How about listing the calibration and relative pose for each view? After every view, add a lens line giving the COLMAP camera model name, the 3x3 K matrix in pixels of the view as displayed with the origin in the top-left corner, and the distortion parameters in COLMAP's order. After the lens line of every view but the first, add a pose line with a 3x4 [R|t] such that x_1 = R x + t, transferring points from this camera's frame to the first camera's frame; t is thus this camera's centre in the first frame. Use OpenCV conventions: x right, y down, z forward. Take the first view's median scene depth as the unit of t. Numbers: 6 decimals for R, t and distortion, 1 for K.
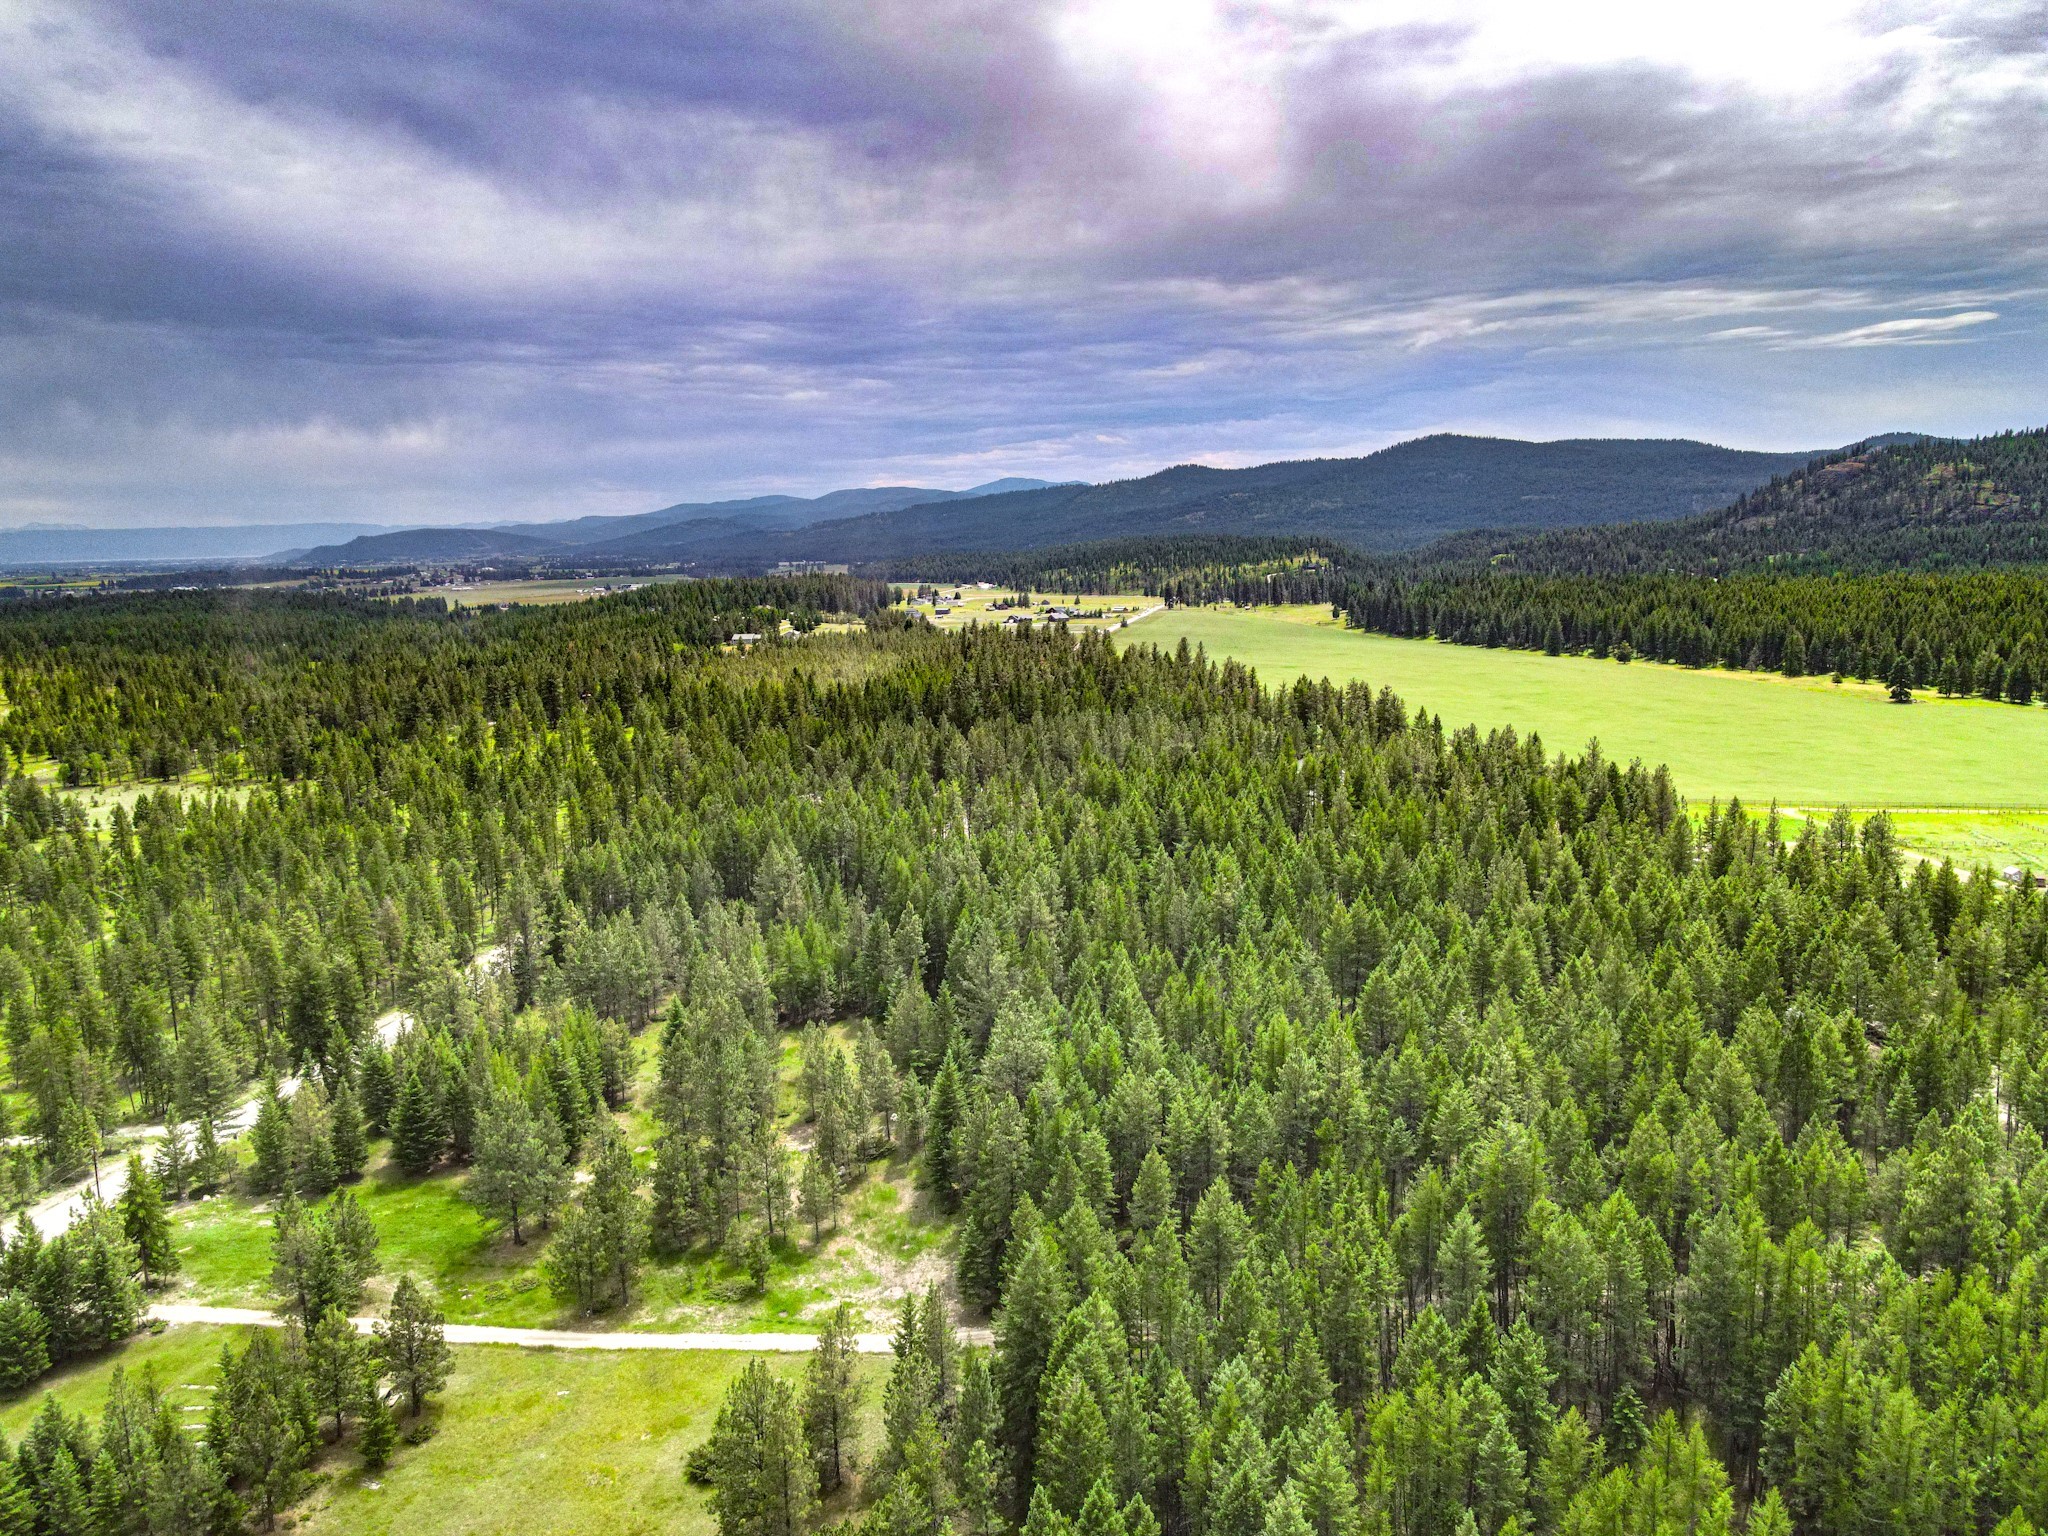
lens RADIAL K [[1547.4, 0, 962.2], [0, 1547.4, 766.7], [0, 0, 1]] dist [0.000445, 0.003676]
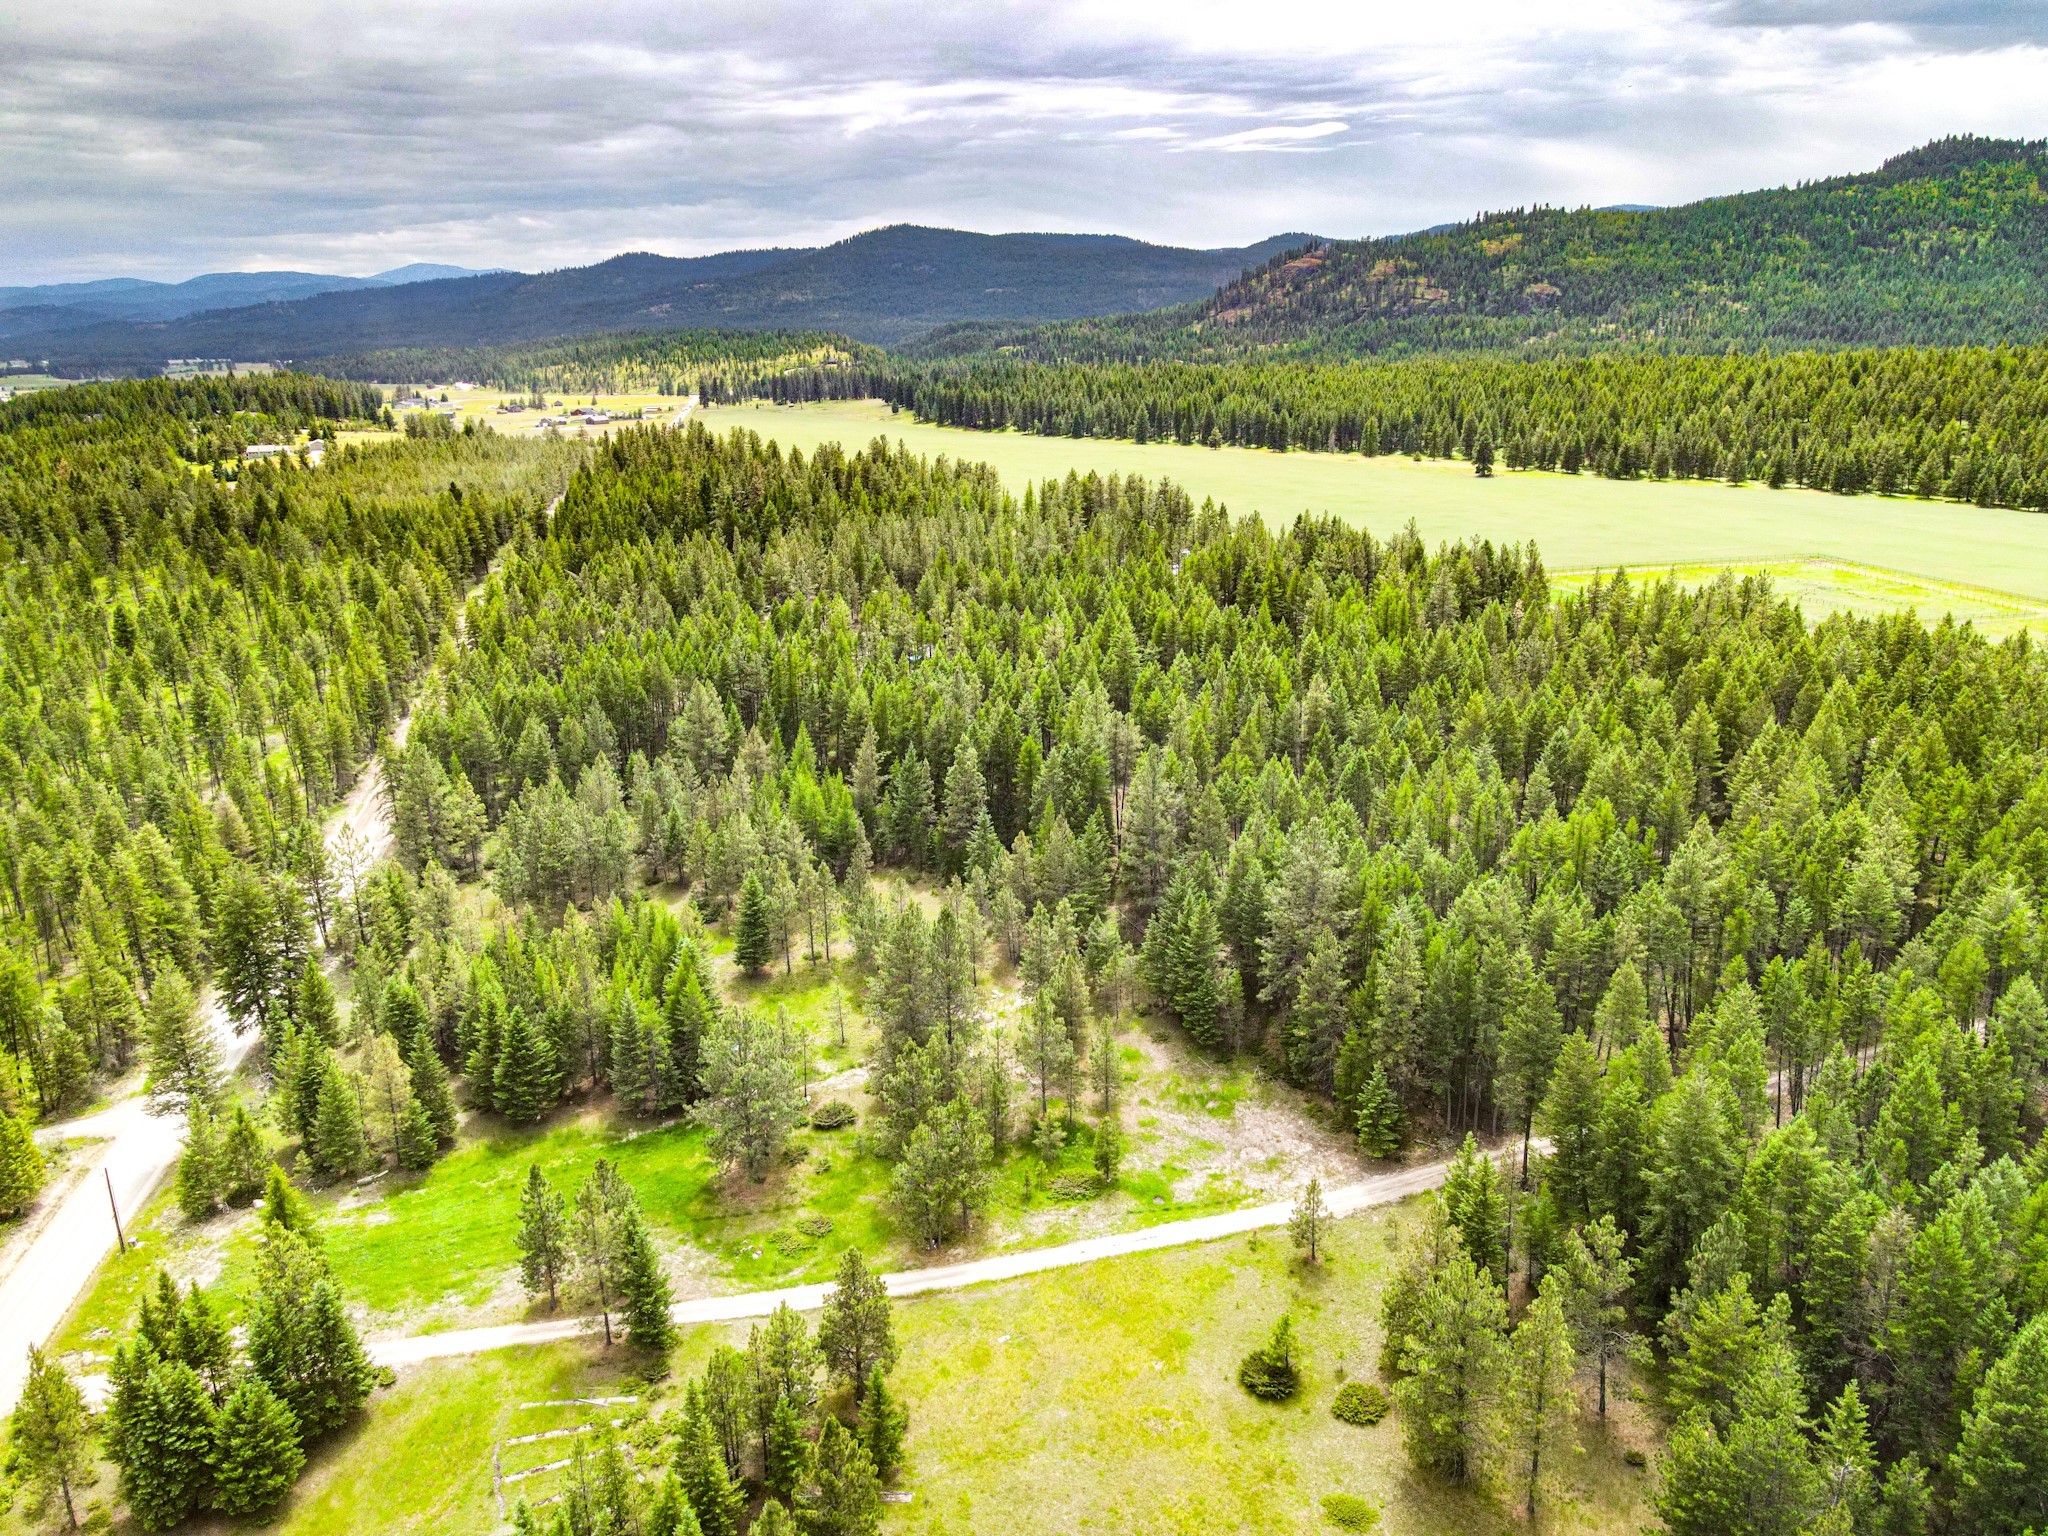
lens RADIAL K [[1543.4, 0, 1019.0], [0, 1543.4, 775.1], [0, 0, 1]] dist [0.006049, 0.003317]
pose [[0.918511, -0.111729, 0.379280, -0.035439], [0.060980, 0.987797, 0.143311, -0.001646], [-0.390664, -0.108505, 0.914116, 0.016711]]
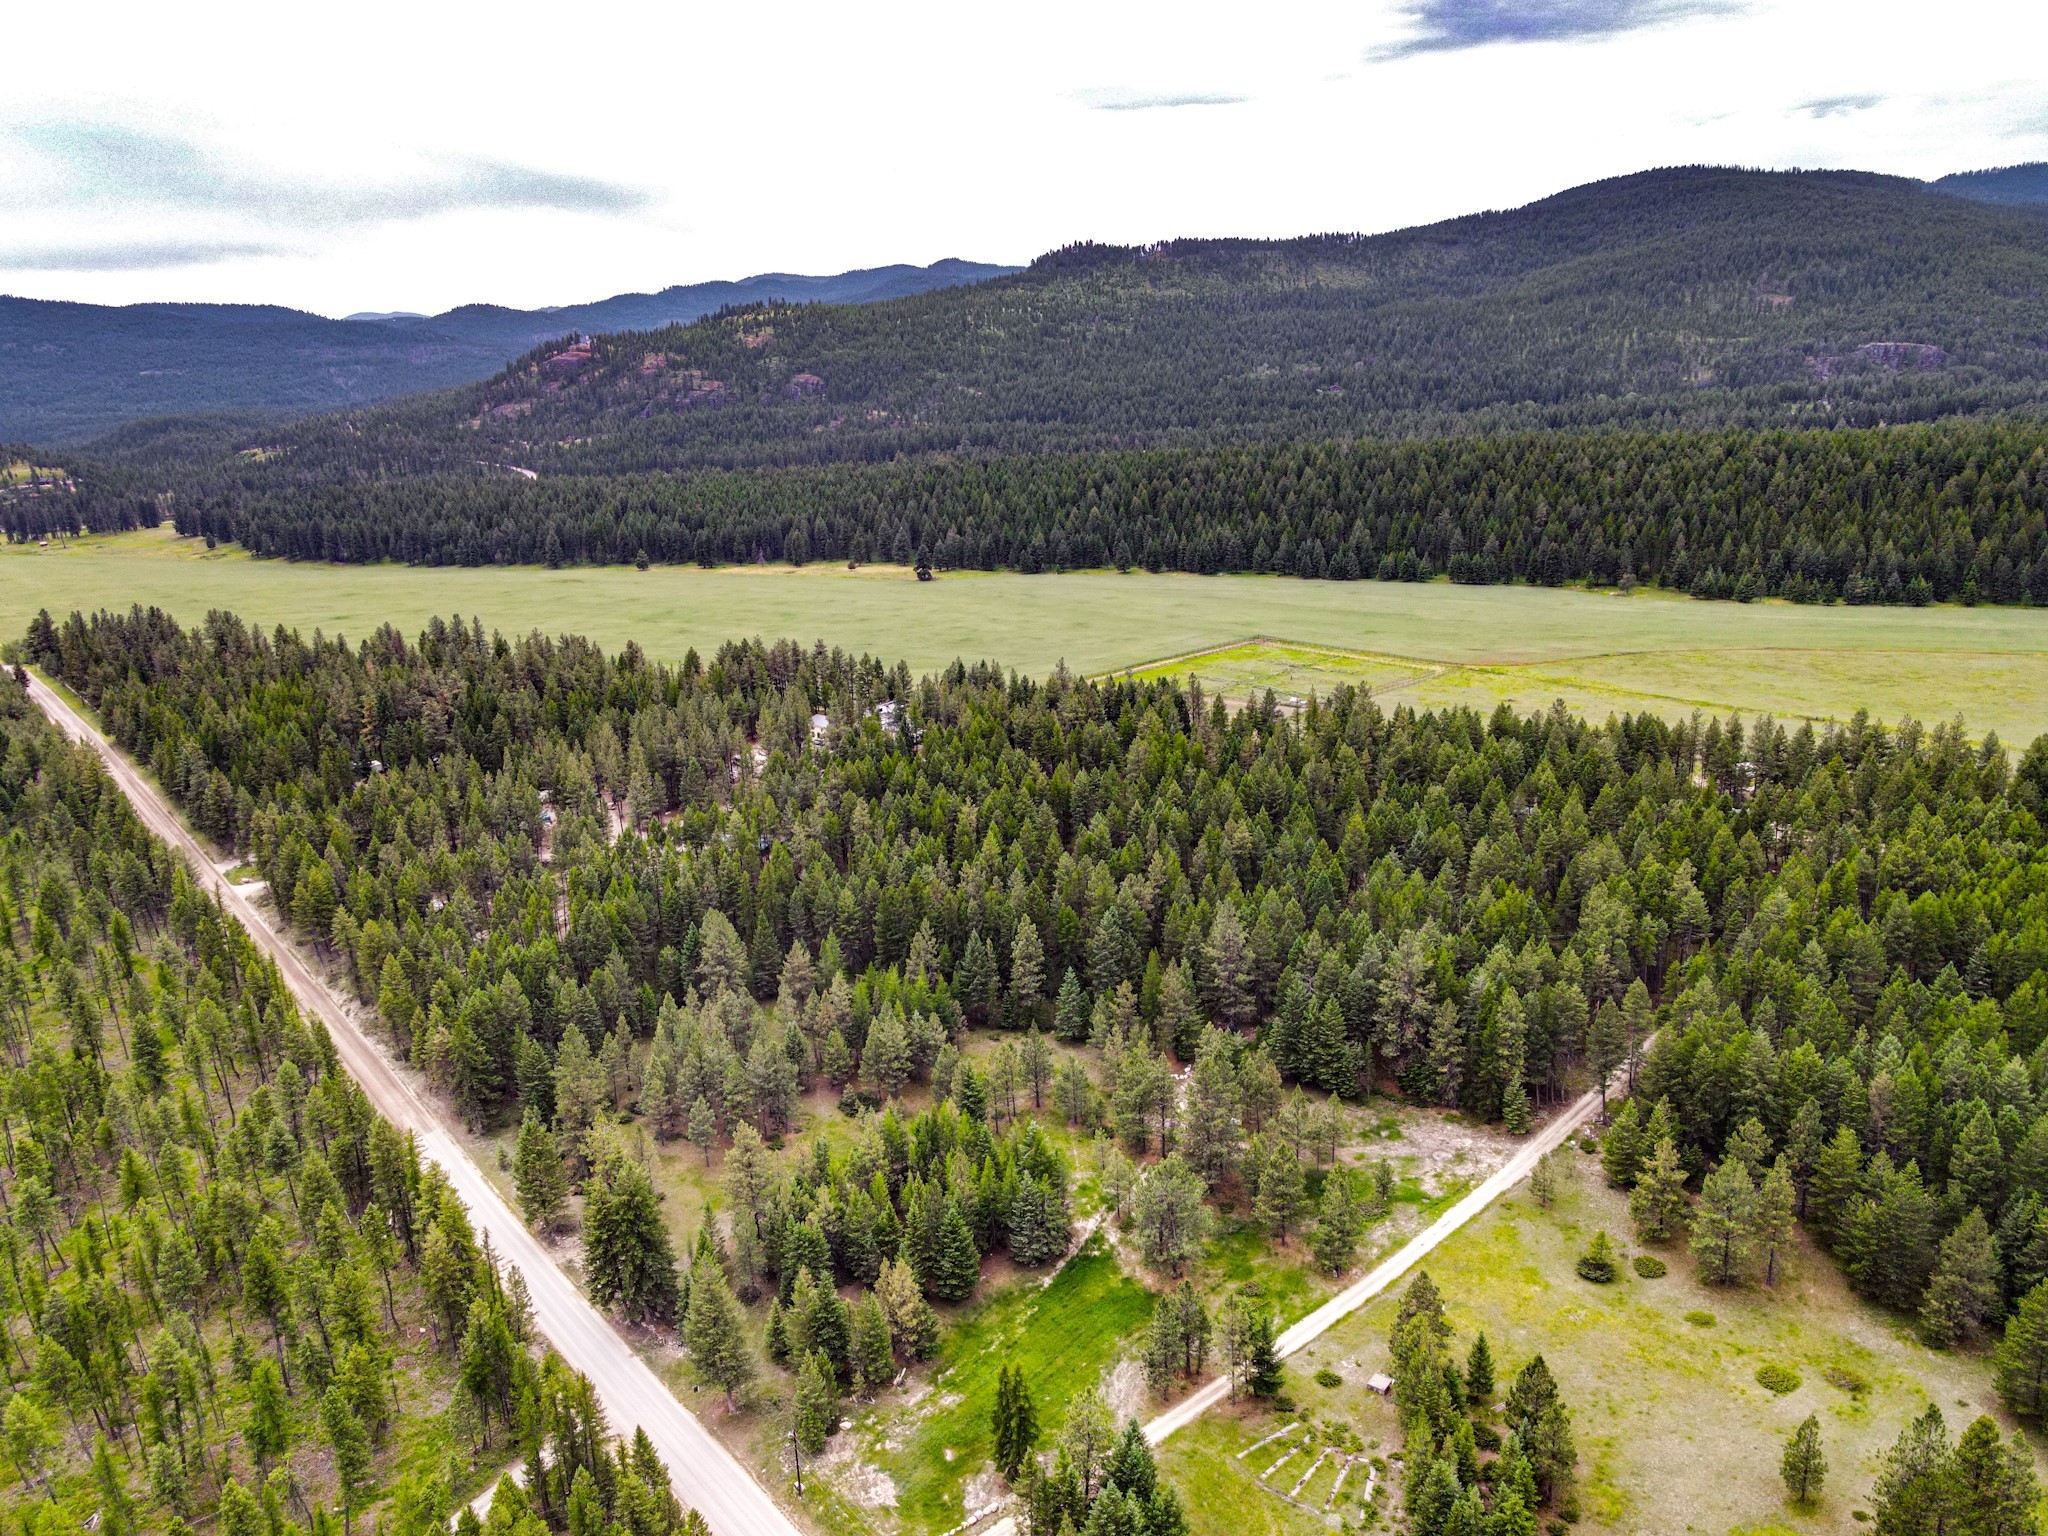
lens RADIAL K [[1543.4, 0, 1019.0], [0, 1543.4, 775.1], [0, 0, 1]] dist [0.006049, 0.003317]
pose [[0.579507, -0.234078, 0.780628, -0.093140], [0.152950, 0.972082, 0.177943, -0.022526], [-0.800486, 0.016278, 0.599130, 0.031913]]
